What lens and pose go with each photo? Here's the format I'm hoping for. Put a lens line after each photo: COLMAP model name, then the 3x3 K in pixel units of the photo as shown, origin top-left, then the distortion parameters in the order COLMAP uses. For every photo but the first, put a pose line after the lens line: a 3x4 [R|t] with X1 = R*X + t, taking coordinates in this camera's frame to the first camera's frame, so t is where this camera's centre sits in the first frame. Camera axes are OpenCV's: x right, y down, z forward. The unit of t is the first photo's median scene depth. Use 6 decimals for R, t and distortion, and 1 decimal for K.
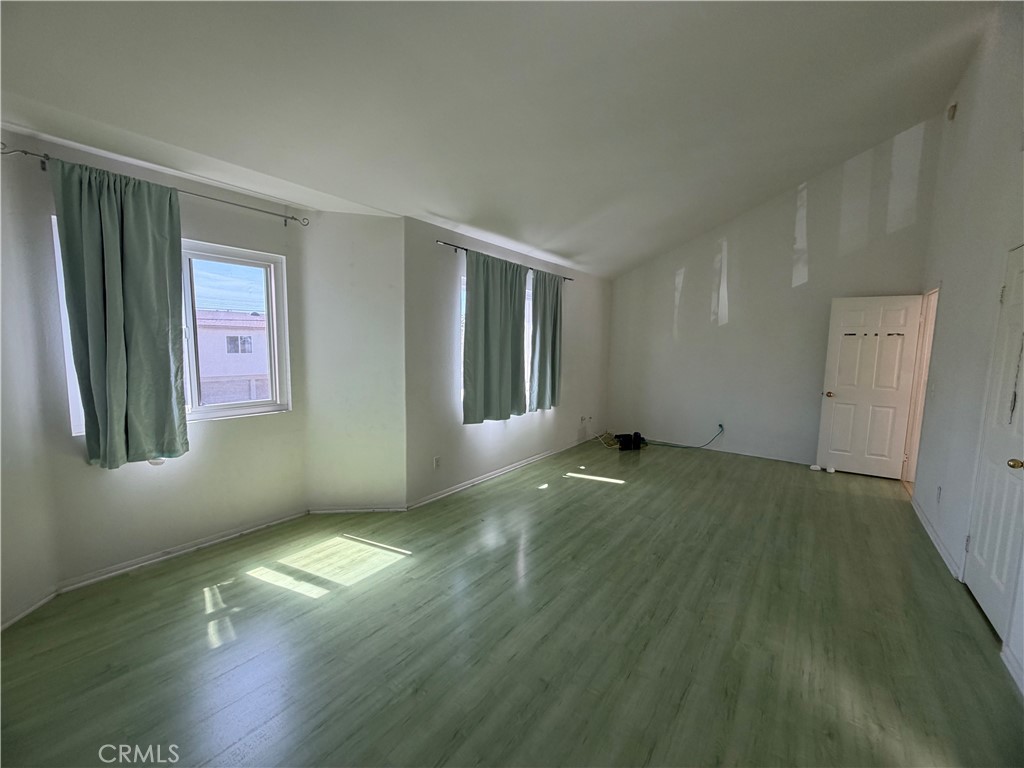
lens RADIAL K [[408.7, 0, 510.1], [0, 408.7, 383.5], [0, 0, 1]] dist [-0.002312, 0.000600]
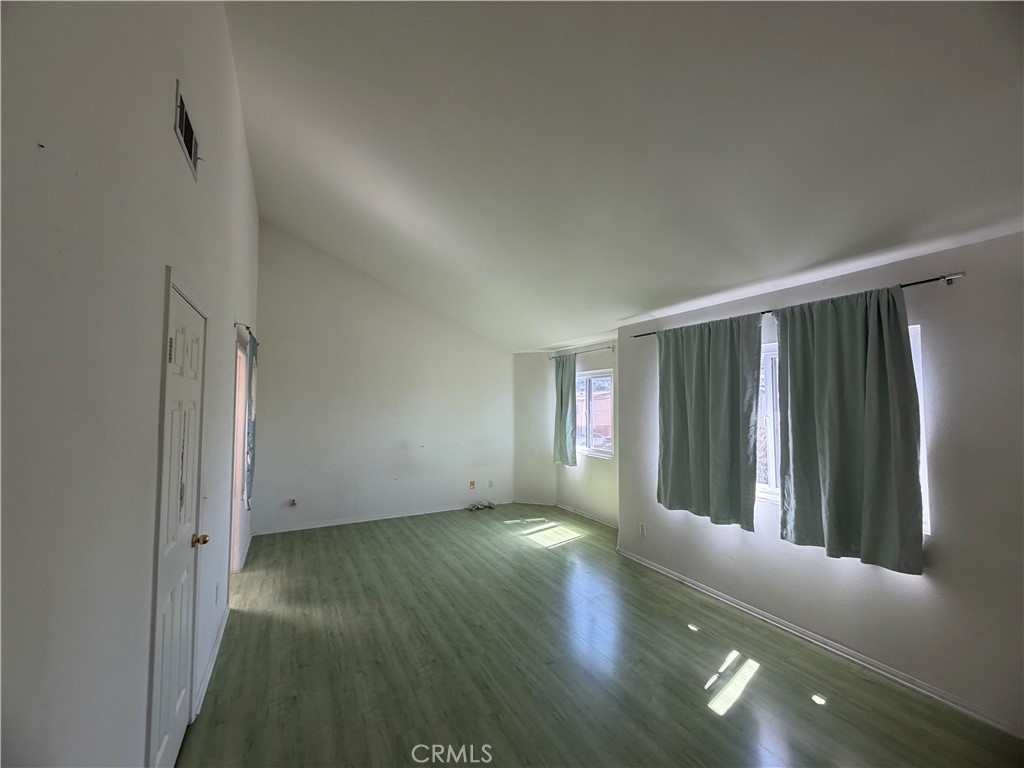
lens RADIAL K [[408.7, 0, 510.5], [0, 408.7, 387.2], [0, 0, 1]] dist [-0.002312, 0.000600]
pose [[-0.417226, -0.058560, -0.906914, 1.433986], [-0.102210, 0.994614, -0.017201, -0.190423], [0.903037, 0.085519, -0.420964, 1.611723]]
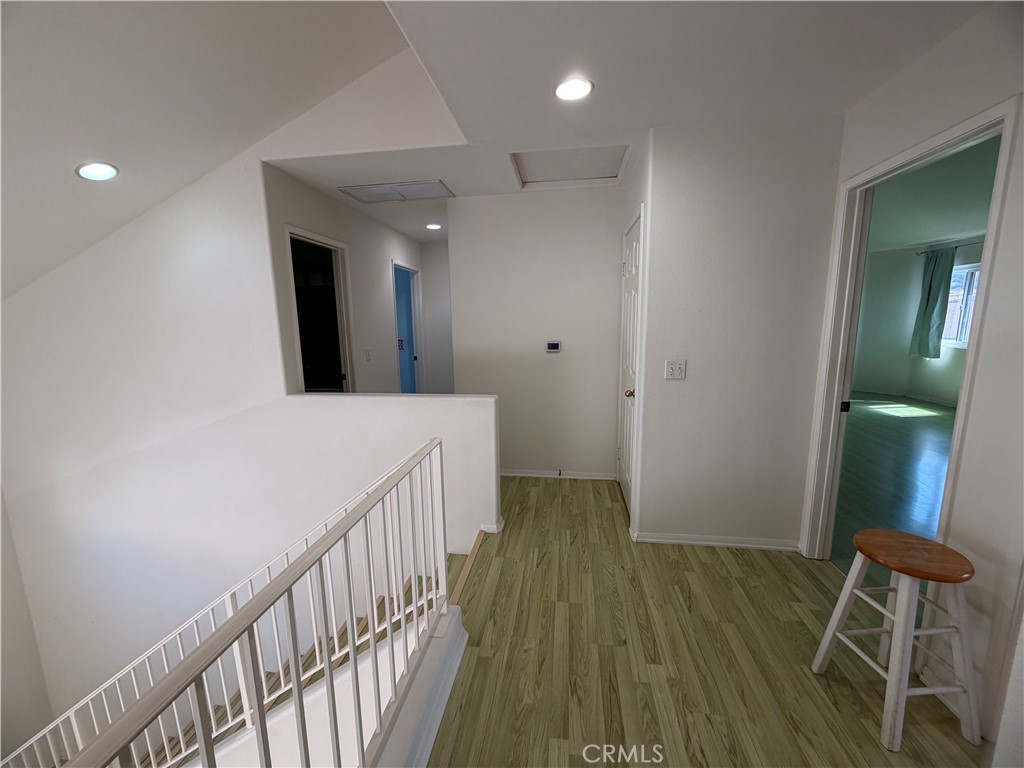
lens RADIAL K [[408.7, 0, 508.8], [0, 408.7, 387.6], [0, 0, 1]] dist [-0.002312, 0.000600]
pose [[-0.882737, 0.066933, -0.465077, 2.530818], [-0.052603, 0.969502, 0.239372, -0.106255], [0.466914, 0.235767, -0.852294, 1.920639]]
